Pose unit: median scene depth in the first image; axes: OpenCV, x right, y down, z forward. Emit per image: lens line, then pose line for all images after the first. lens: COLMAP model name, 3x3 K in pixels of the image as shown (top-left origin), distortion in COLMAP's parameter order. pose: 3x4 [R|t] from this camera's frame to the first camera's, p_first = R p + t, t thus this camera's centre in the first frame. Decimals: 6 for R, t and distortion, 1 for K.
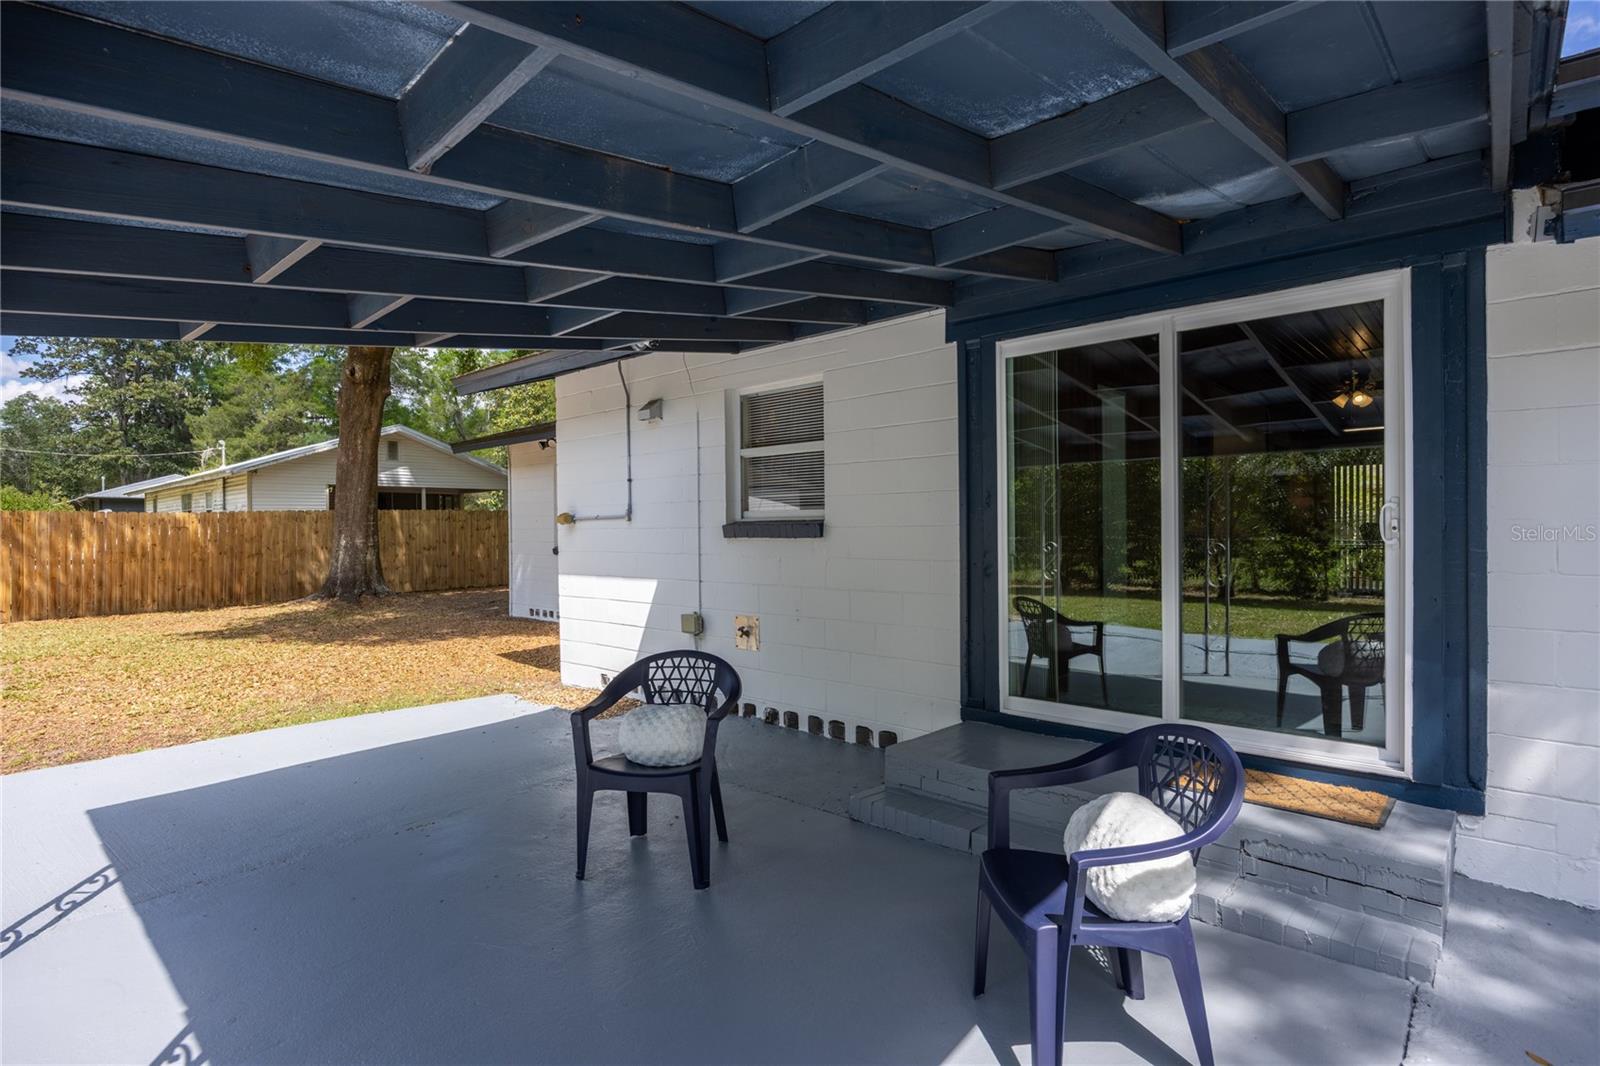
lens RADIAL K [[813.4, 0, 795.1], [0, 813.4, 531.1], [0, 0, 1]] dist [-0.025506, -0.000231]
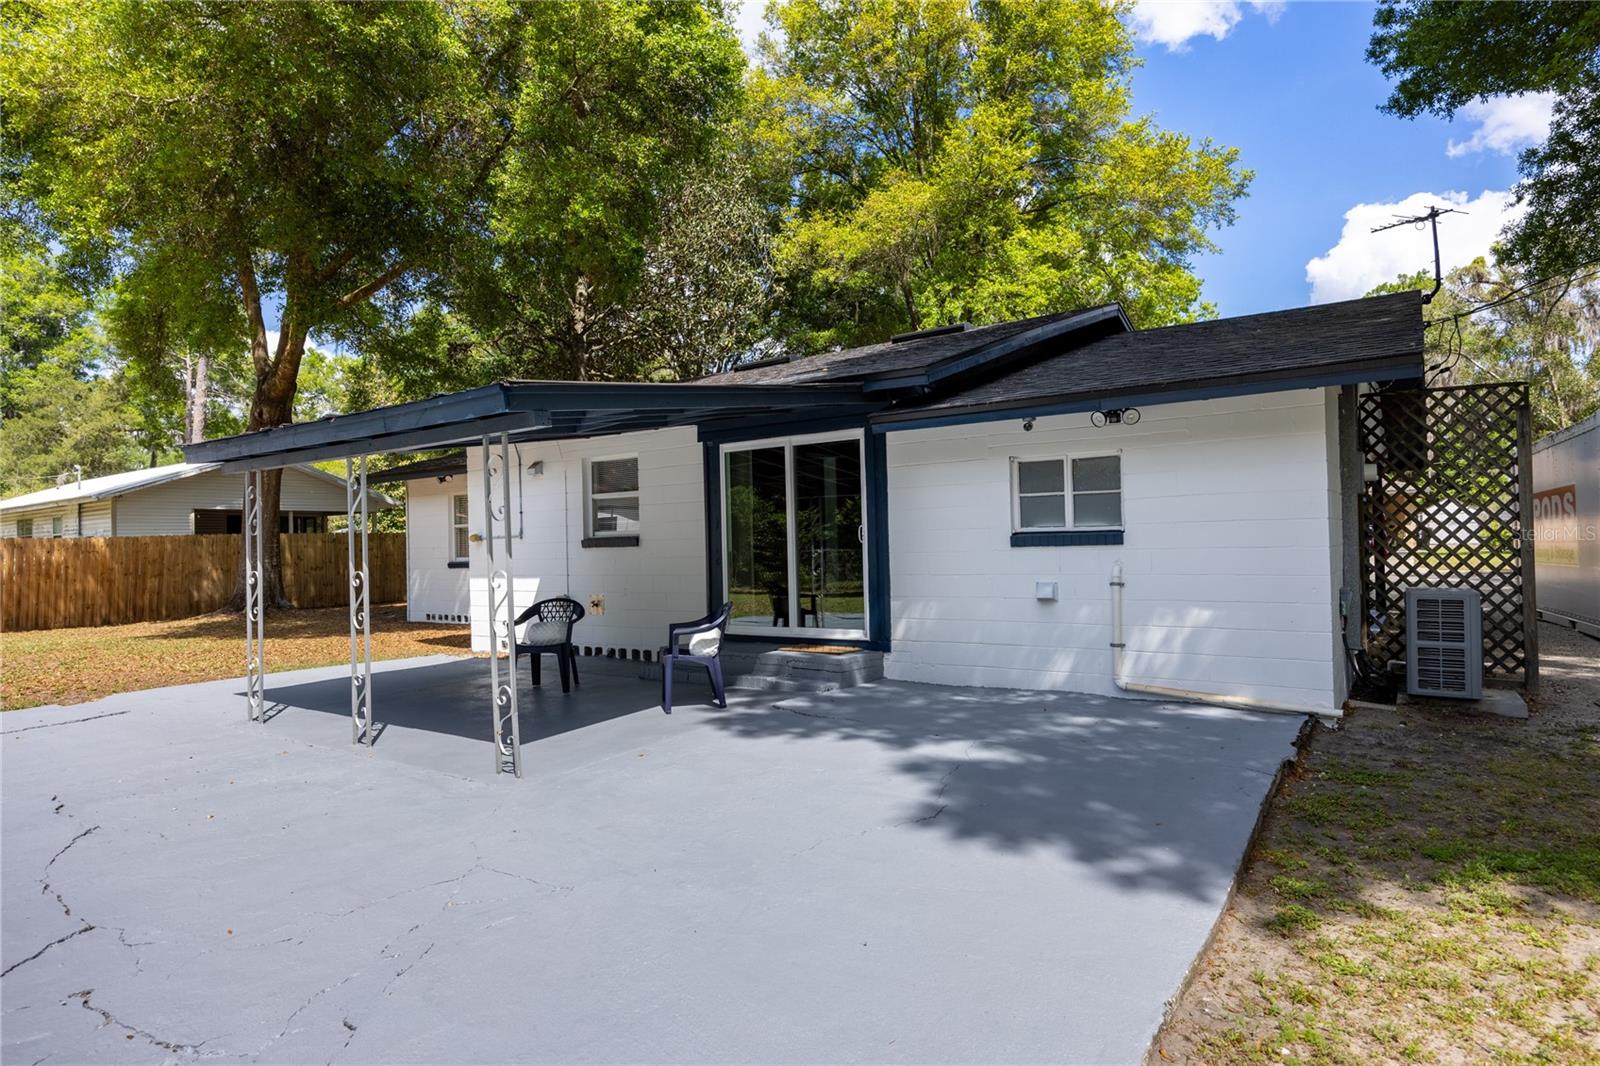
lens RADIAL K [[913.1, 0, 809.5], [0, 913.1, 529.4], [0, 0, 1]] dist [-0.001027, -0.001026]
pose [[0.991168, -0.011636, 0.132100, 0.116911], [0.014710, 0.999643, -0.022325, 0.017527], [-0.131793, 0.024071, 0.990985, -0.838434]]
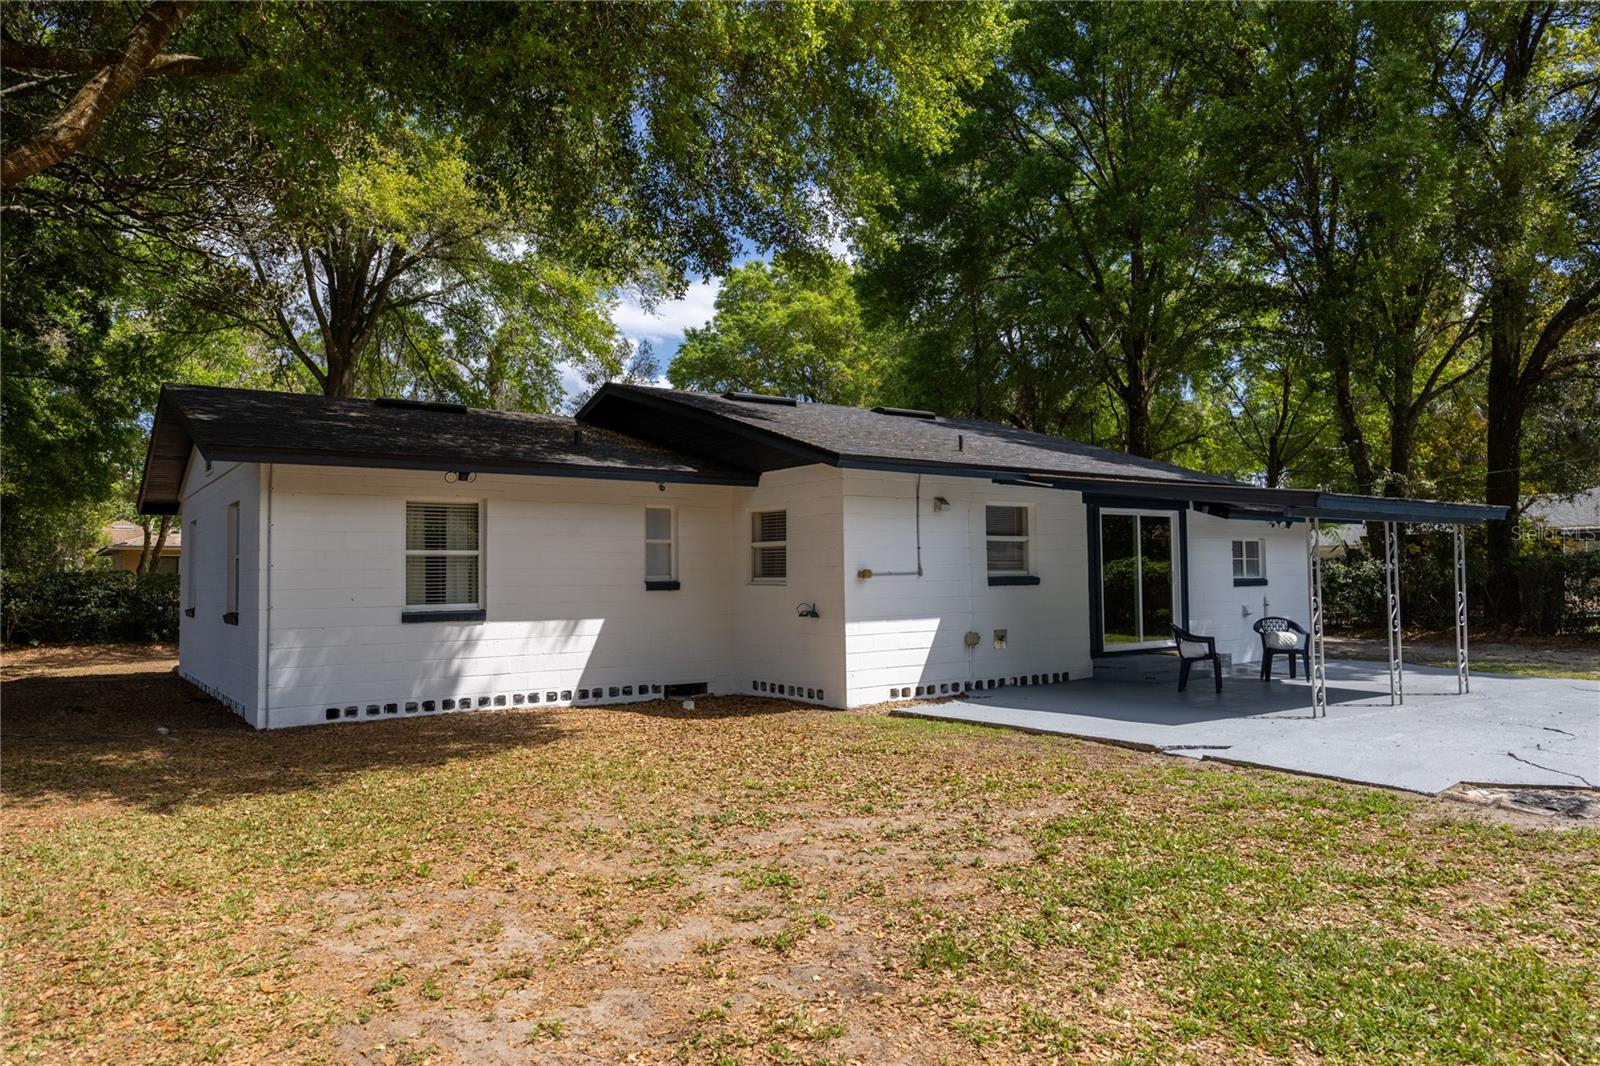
lens RADIAL K [[1064.5, 0, 800.1], [0, 1064.5, 538.6], [0, 0, 1]] dist [0.002937, 0.000307]
pose [[0.186381, 0.044807, 0.981455, -2.236413], [0.016577, 0.998674, -0.048742, 0.010120], [-0.982338, 0.025354, 0.185391, 0.905273]]
